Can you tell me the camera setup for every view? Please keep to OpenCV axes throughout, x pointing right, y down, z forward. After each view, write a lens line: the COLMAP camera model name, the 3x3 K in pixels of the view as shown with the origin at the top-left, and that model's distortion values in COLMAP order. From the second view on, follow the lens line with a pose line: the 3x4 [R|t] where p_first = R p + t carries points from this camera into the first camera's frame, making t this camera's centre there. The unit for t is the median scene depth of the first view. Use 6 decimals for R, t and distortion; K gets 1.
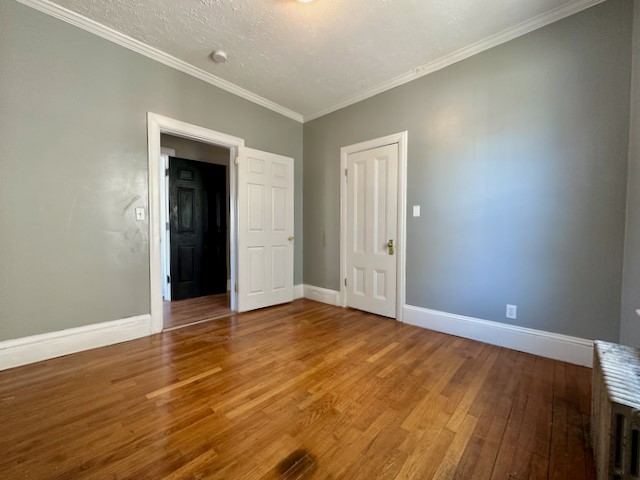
lens RADIAL K [[261.9, 0, 320.0], [0, 261.9, 240.0], [0, 0, 1]] dist [-0.000905, -0.000185]
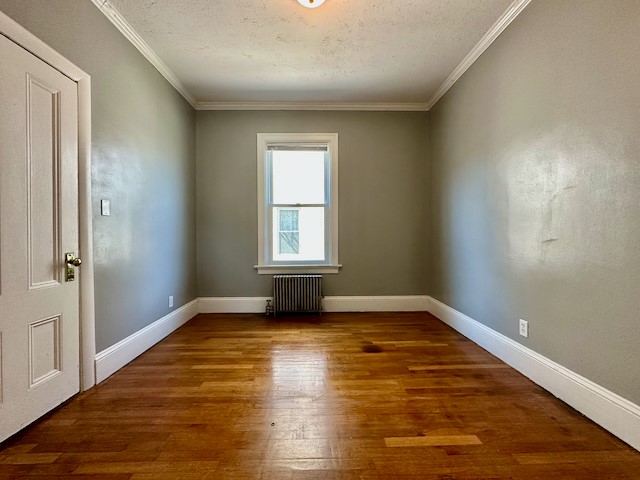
lens RADIAL K [[255.7, 0, 320.0], [0, 255.7, 240.0], [0, 0, 1]] dist [-0.001312, -0.000017]
pose [[-0.699770, -0.014259, 0.714226, -0.548737], [0.025432, 0.998670, 0.044854, -0.045954], [-0.713916, 0.049552, -0.698476, 1.181671]]
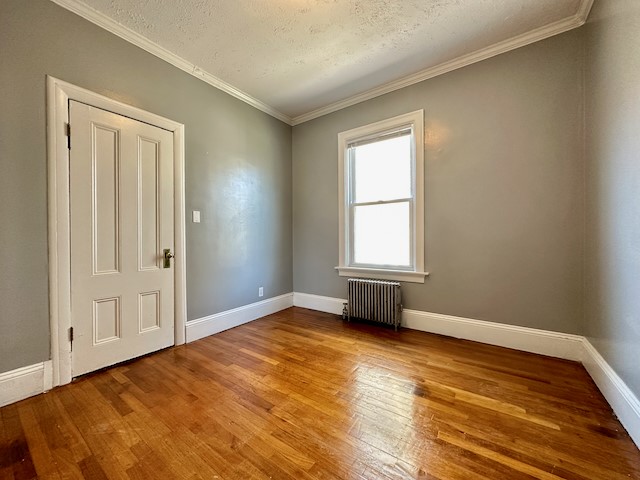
lens RADIAL K [[255.7, 0, 320.0], [0, 255.7, 240.0], [0, 0, 1]] dist [-0.001312, -0.000017]
pose [[-0.134442, -0.012498, 0.990843, -0.662290], [0.041360, 0.998978, 0.018212, -0.027823], [-0.990058, 0.043430, -0.133788, 0.759668]]
